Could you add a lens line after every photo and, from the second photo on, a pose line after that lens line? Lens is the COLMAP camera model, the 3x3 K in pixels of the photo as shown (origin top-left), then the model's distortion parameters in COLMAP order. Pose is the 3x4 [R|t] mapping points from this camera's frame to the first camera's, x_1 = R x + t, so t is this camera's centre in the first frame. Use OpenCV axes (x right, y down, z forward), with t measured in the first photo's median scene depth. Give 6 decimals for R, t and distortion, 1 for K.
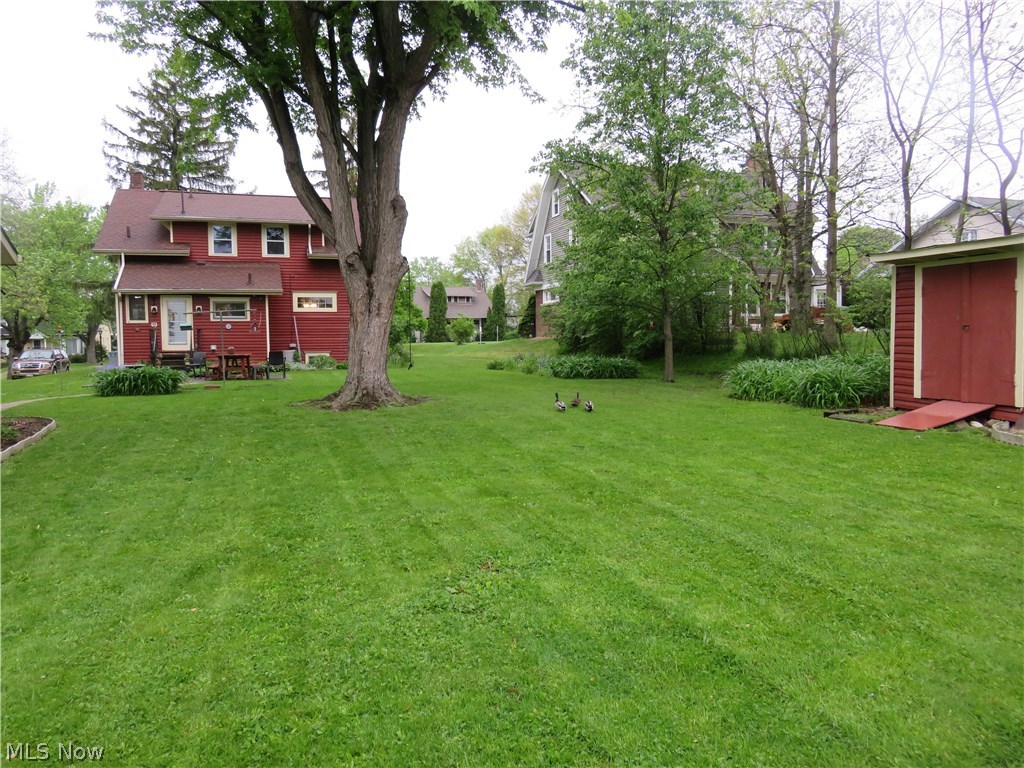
lens RADIAL K [[758.9, 0, 512.0], [0, 758.9, 384.0], [0, 0, 1]] dist [-0.005329, -0.003711]
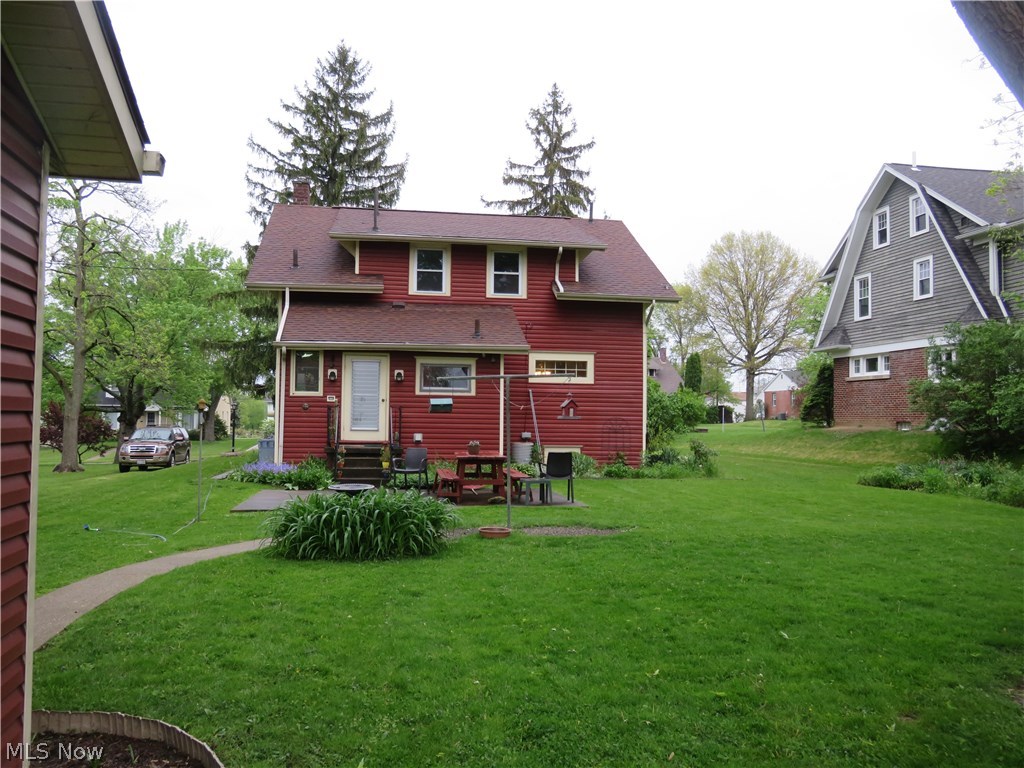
lens RADIAL K [[877.8, 0, 512.0], [0, 877.8, 380.0], [0, 0, 1]] dist [-0.005839, -0.003204]
pose [[0.985606, 0.015284, -0.168366, -0.410134], [-0.032703, 0.994331, -0.101175, -0.050818], [0.165866, 0.105225, 0.980518, 0.630591]]
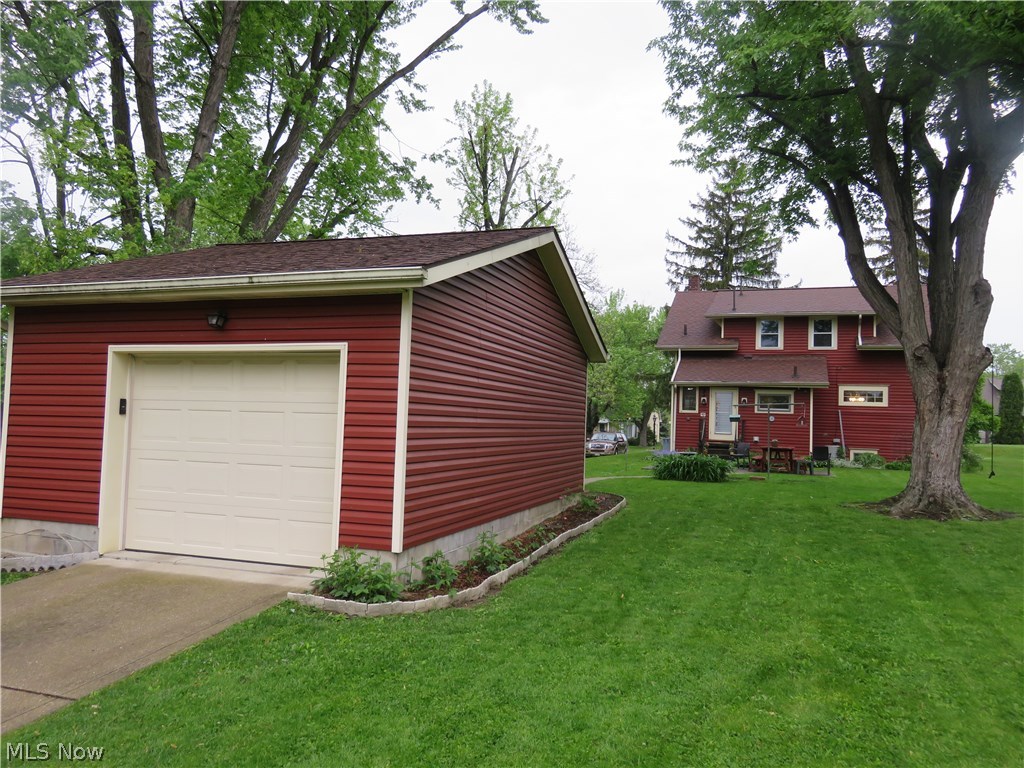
lens RADIAL K [[766.6, 0, 523.1], [0, 766.6, 385.4], [0, 0, 1]] dist [0.000023, 0.000365]
pose [[0.789241, 0.006075, -0.614053, -0.020620], [-0.078447, 0.992756, -0.091007, -0.002785], [0.609052, 0.119997, 0.784000, -0.008643]]
